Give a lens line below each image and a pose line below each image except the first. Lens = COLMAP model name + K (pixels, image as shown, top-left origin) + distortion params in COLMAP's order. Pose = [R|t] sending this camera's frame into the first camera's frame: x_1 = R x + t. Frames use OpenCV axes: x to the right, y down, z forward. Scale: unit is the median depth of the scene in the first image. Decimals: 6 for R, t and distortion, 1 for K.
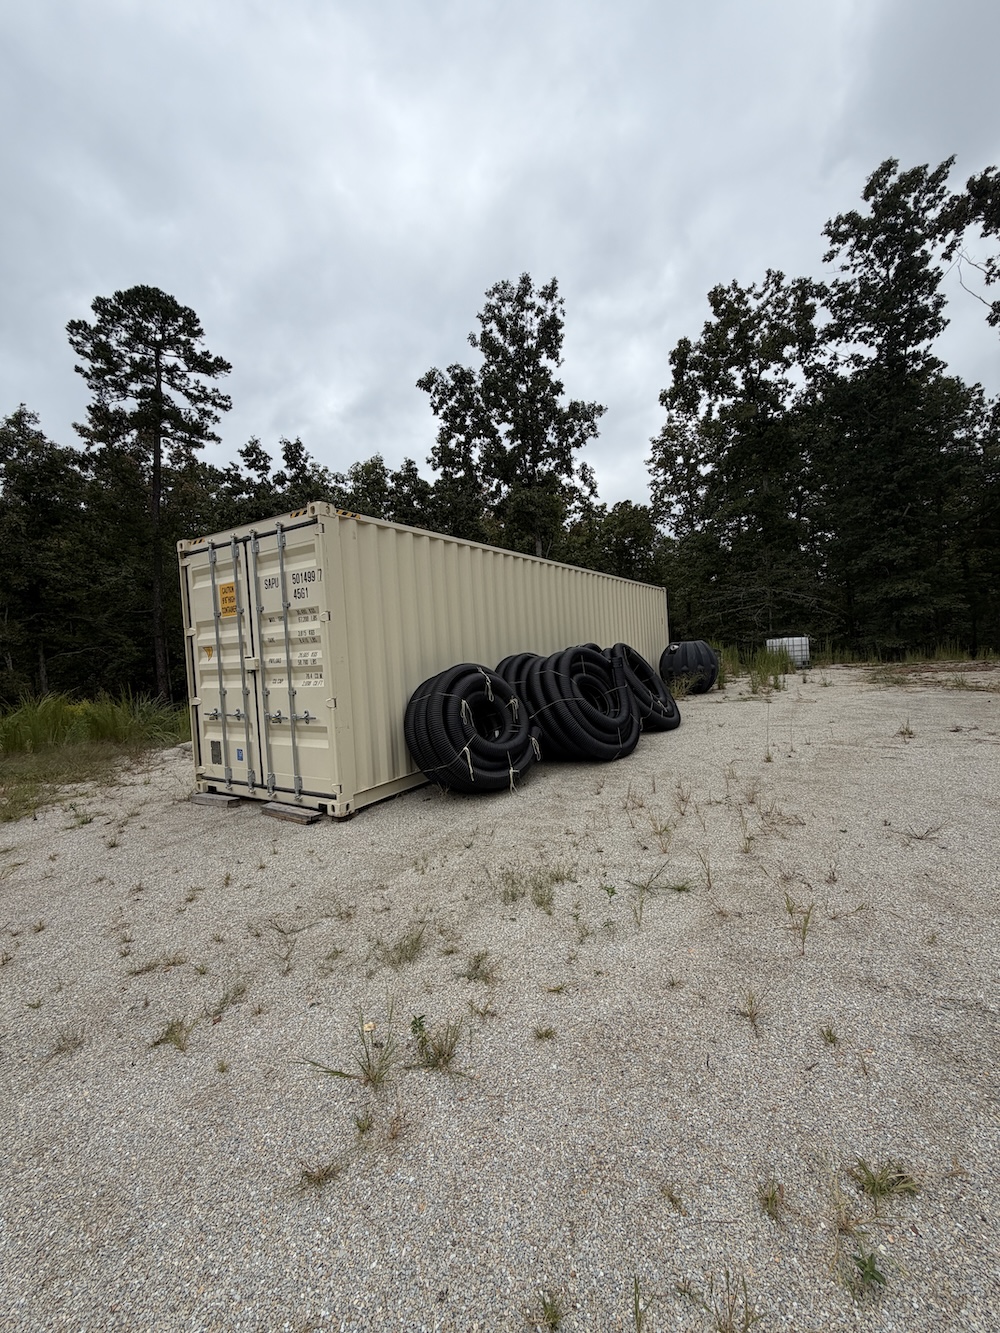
lens RADIAL K [[533.2, 0, 500.0], [0, 533.2, 666.5], [0, 0, 1]] dist [0.000464, -0.000047]
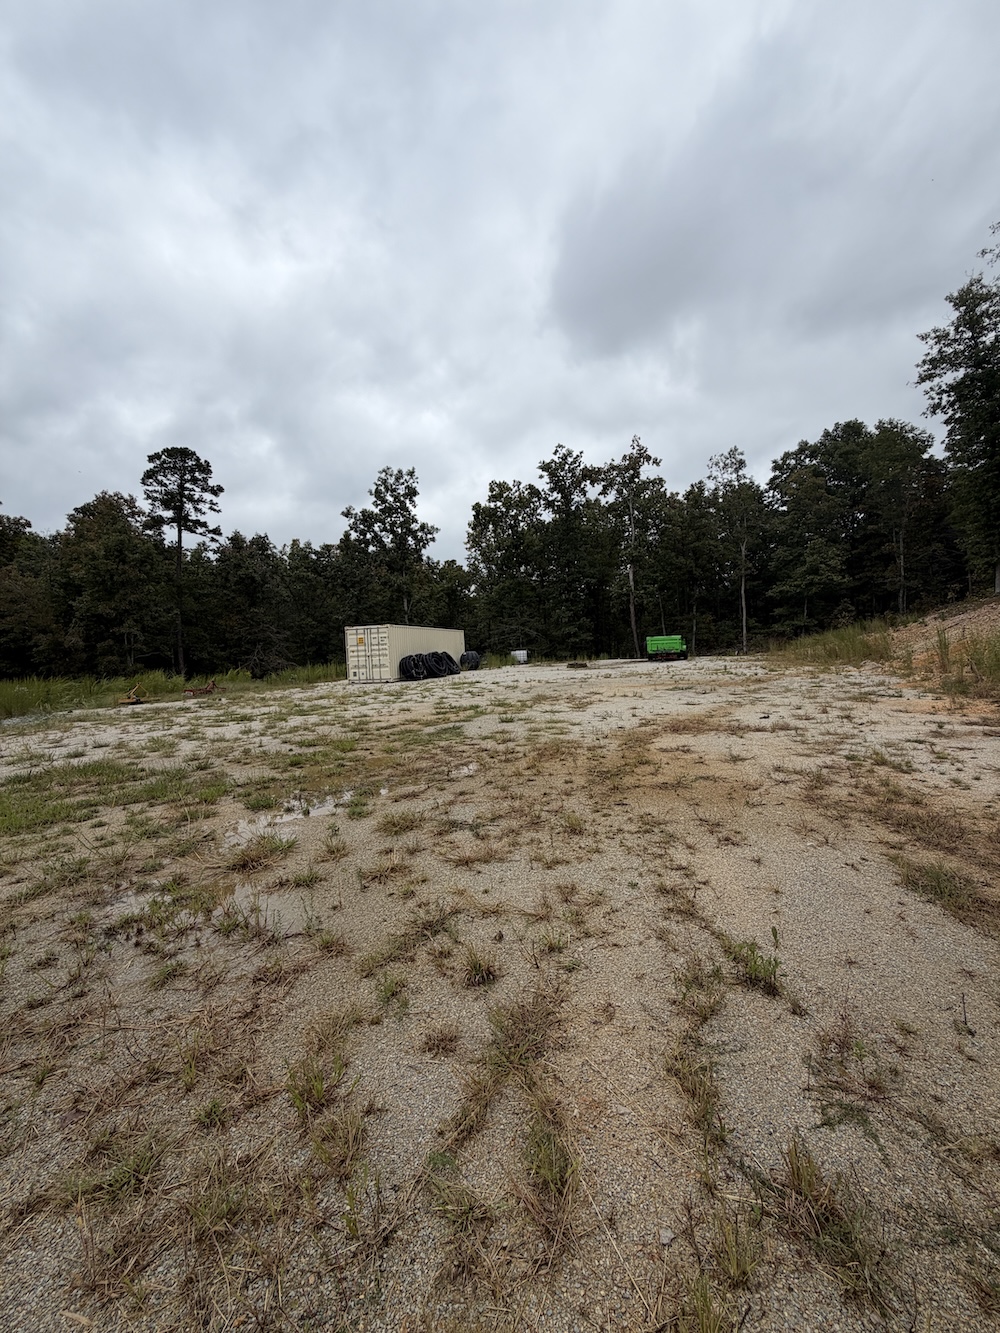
lens RADIAL K [[533.2, 0, 500.0], [0, 533.2, 666.5], [0, 0, 1]] dist [0.000464, -0.000047]
pose [[0.952406, 0.003880, 0.304806, -0.202935], [0.002820, 0.999764, -0.021538, 0.054213], [-0.304818, 0.021373, 0.952171, -1.008807]]
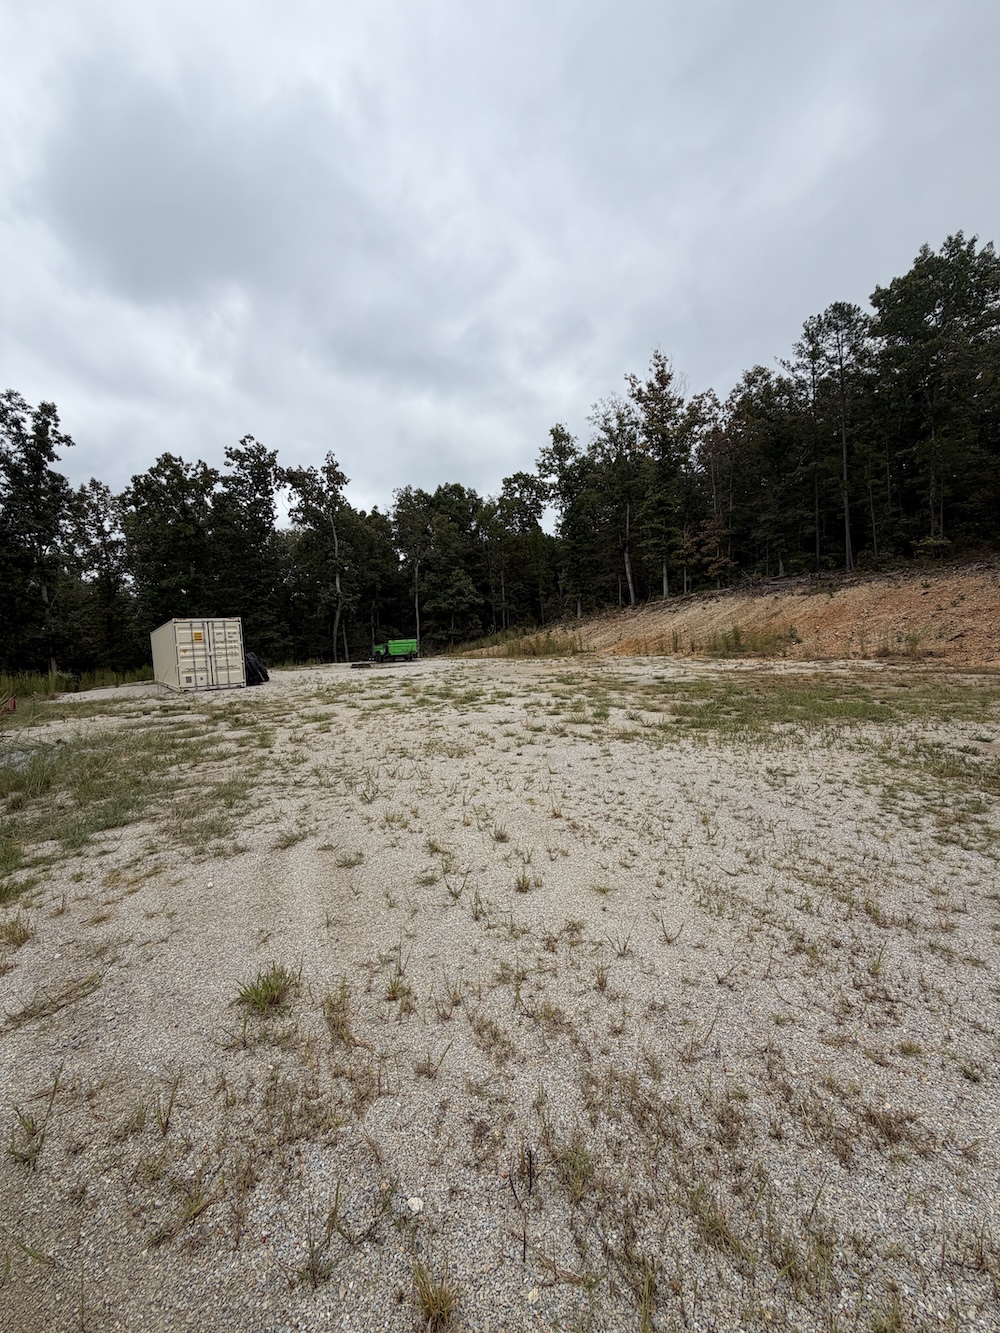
lens RADIAL K [[524.3, 0, 500.0], [0, 524.3, 666.5], [0, 0, 1]] dist [-0.000266, -0.000021]
pose [[0.367807, -0.009953, 0.929849, -0.817453], [0.065933, 0.997705, -0.015400, 0.072002], [-0.927562, 0.066972, 0.367619, -0.593312]]
